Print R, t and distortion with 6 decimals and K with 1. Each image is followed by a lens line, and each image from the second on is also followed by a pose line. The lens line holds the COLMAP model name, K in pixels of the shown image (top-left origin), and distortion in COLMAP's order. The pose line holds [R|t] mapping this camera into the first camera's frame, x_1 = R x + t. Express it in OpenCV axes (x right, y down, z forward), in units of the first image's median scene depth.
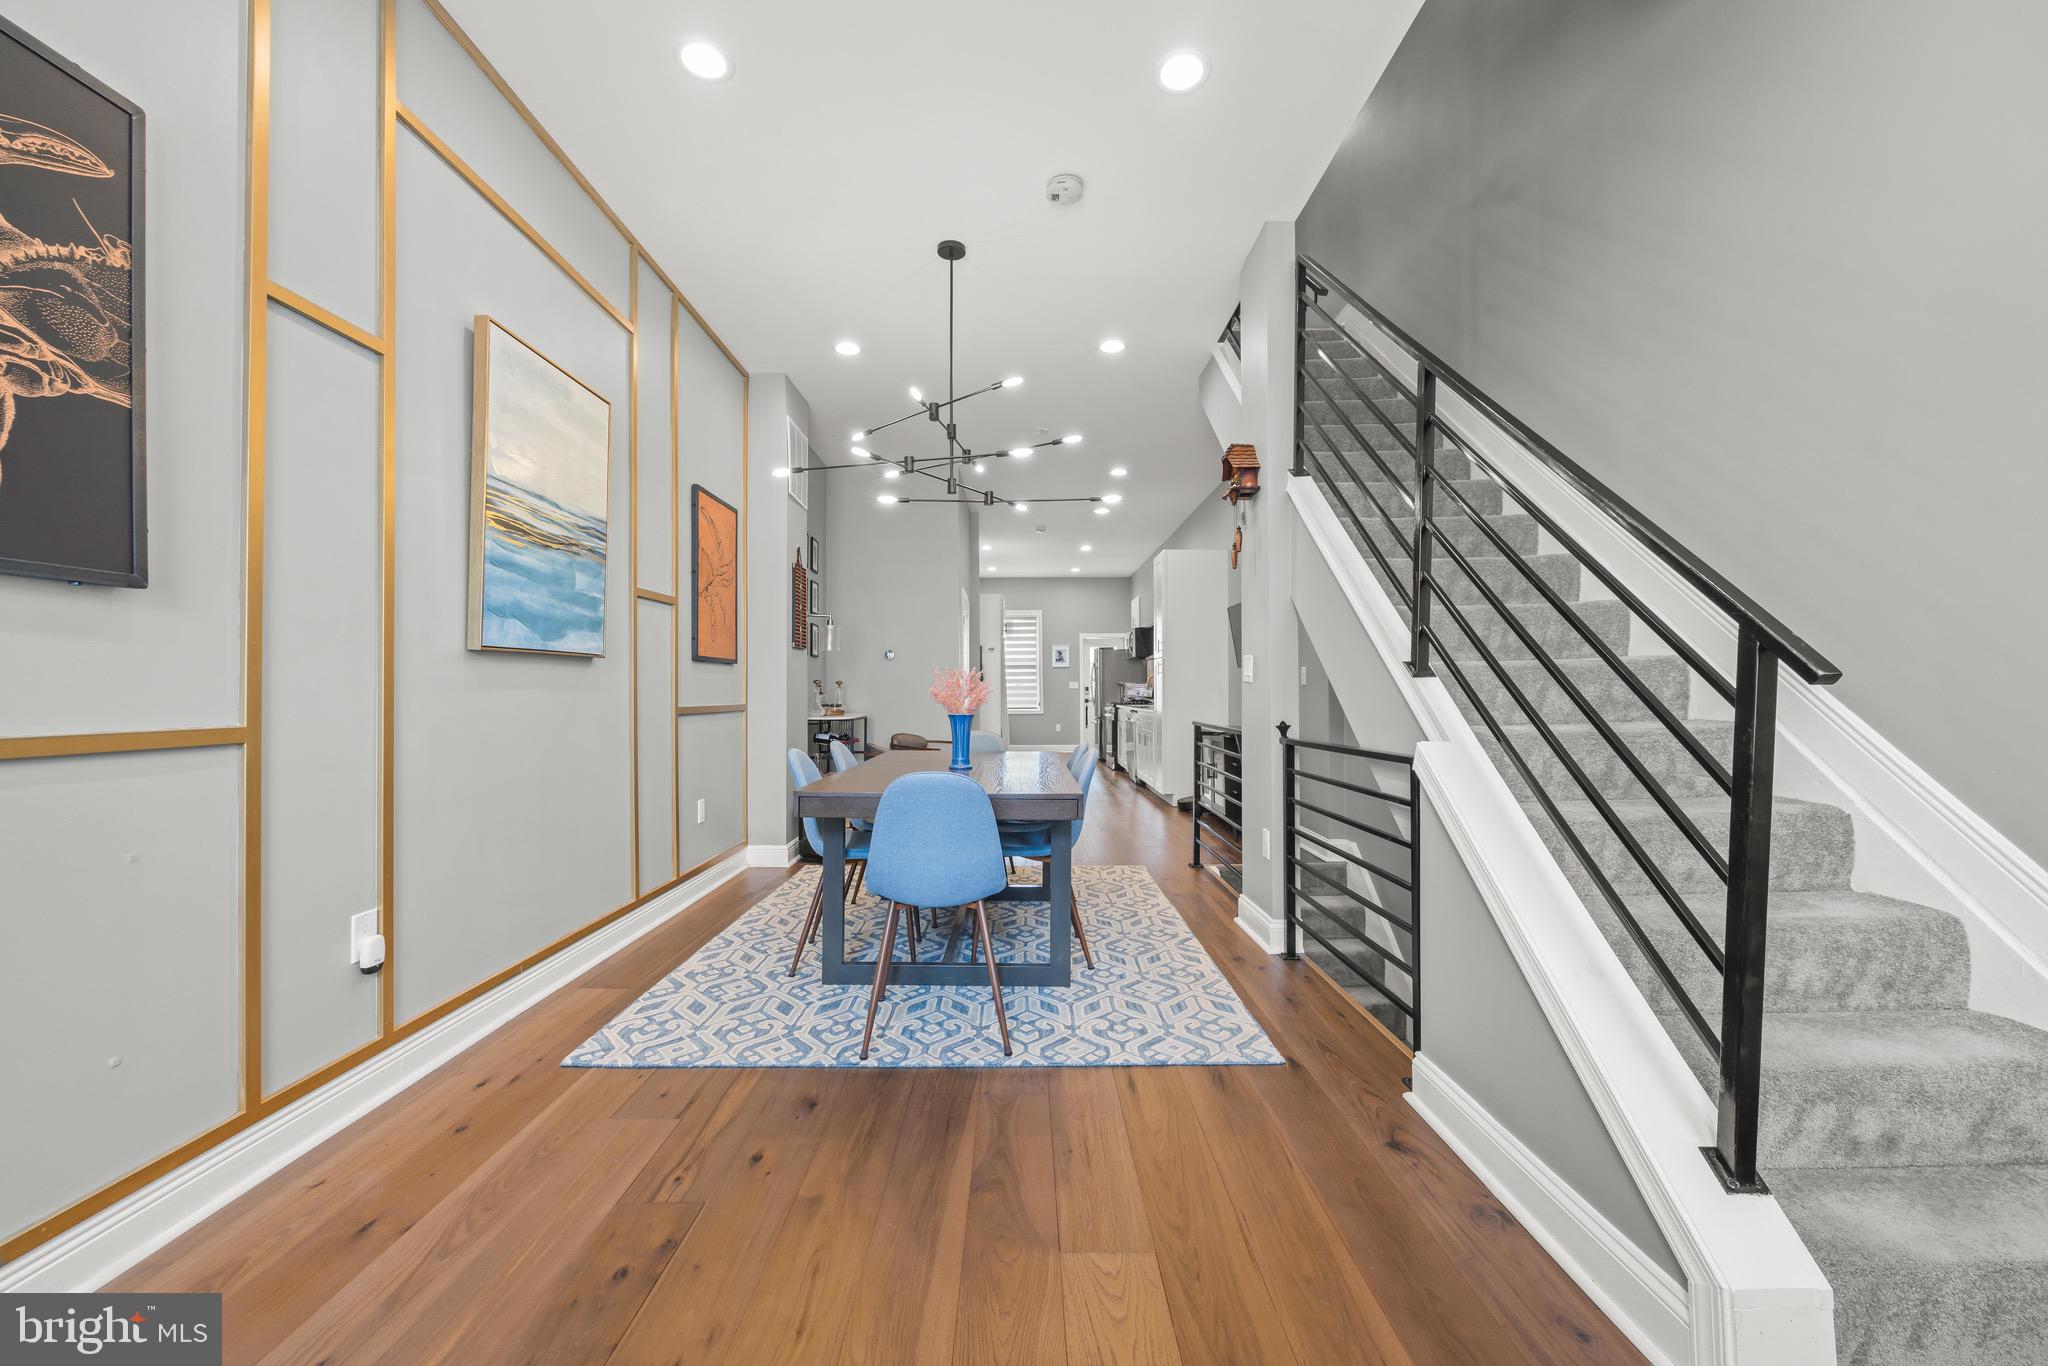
lens RADIAL K [[819.1, 0, 1017.8], [0, 819.1, 688.1], [0, 0, 1]] dist [0.000147, -0.000427]
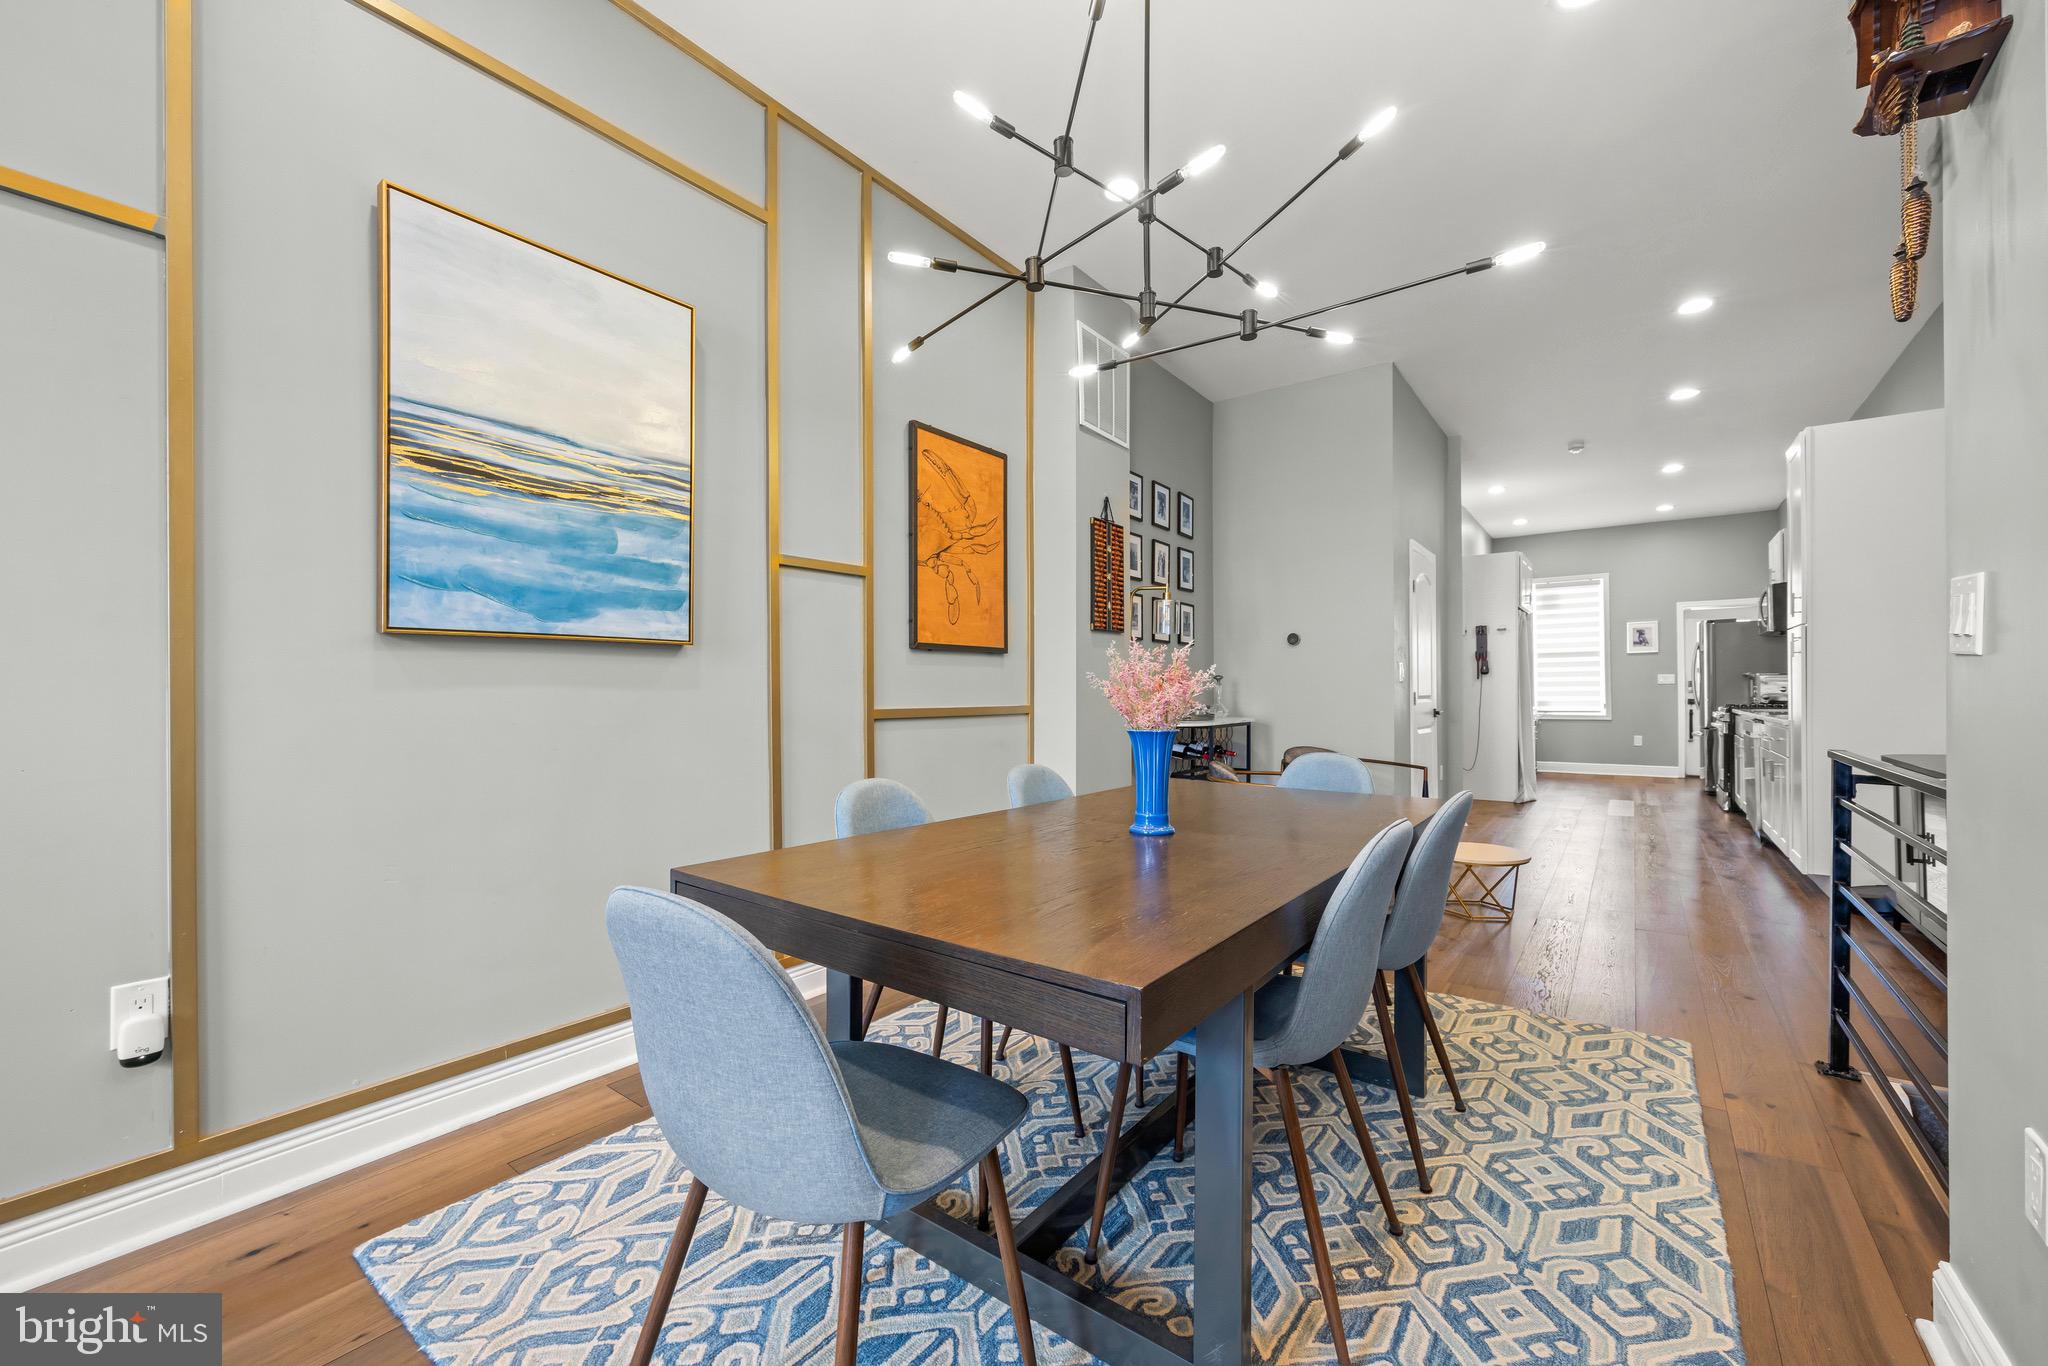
lens RADIAL K [[819.1, 0, 1021.9], [0, 819.1, 691.2], [0, 0, 1]] dist [0.000147, -0.000427]
pose [[0.802420, -0.002694, -0.596754, 0.176888], [0.005792, 0.999978, 0.003274, 0.005256], [0.596732, -0.006084, 0.802418, 0.519195]]
